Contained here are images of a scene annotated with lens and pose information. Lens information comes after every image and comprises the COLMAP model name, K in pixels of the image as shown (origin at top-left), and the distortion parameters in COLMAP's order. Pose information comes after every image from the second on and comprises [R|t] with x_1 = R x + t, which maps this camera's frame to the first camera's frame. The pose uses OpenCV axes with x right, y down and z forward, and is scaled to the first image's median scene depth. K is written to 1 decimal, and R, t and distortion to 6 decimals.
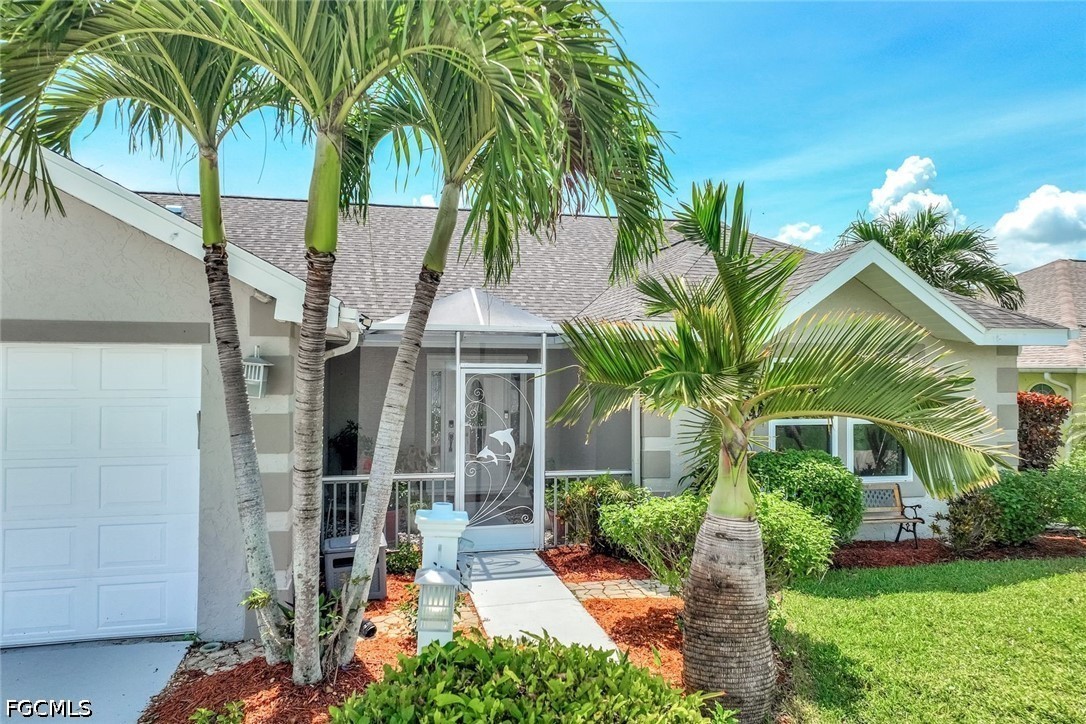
lens RADIAL K [[743.8, 0, 542.3], [0, 743.8, 362.8], [0, 0, 1]] dist [-0.003057, 0.019835]
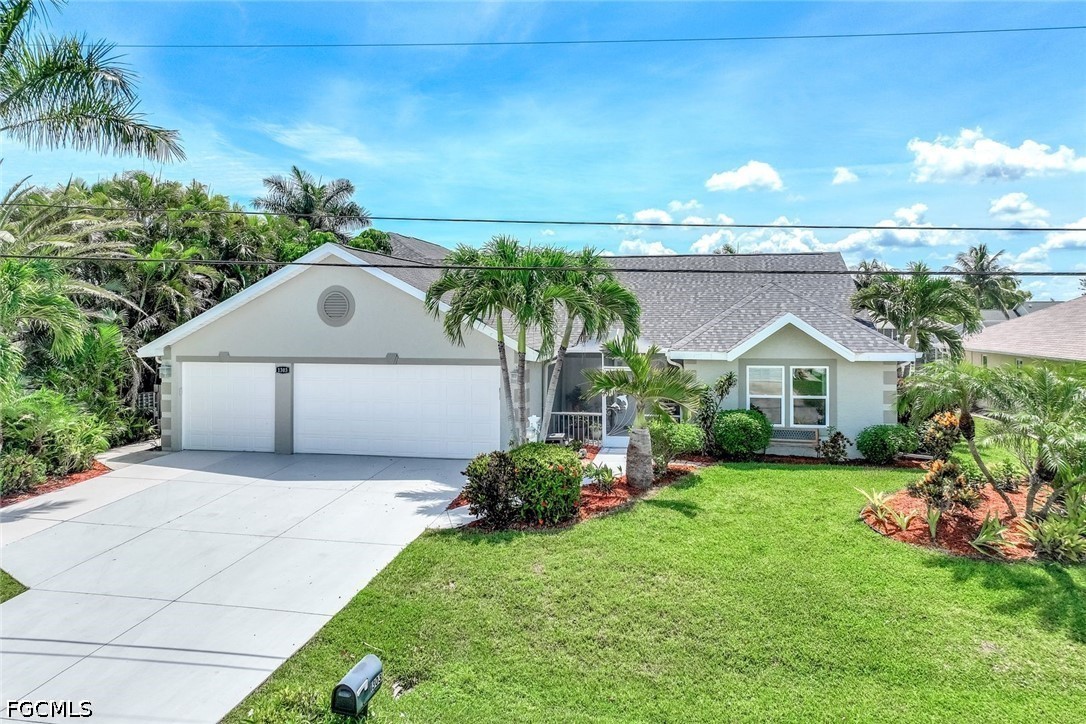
lens RADIAL K [[743.8, 0, 543.2], [0, 743.8, 361.6], [0, 0, 1]] dist [-0.003057, 0.019835]
pose [[0.934065, 0.020792, -0.356497, 0.534297], [0.005789, 0.997291, 0.073331, -0.177835], [0.357056, -0.070560, 0.931414, -1.175112]]
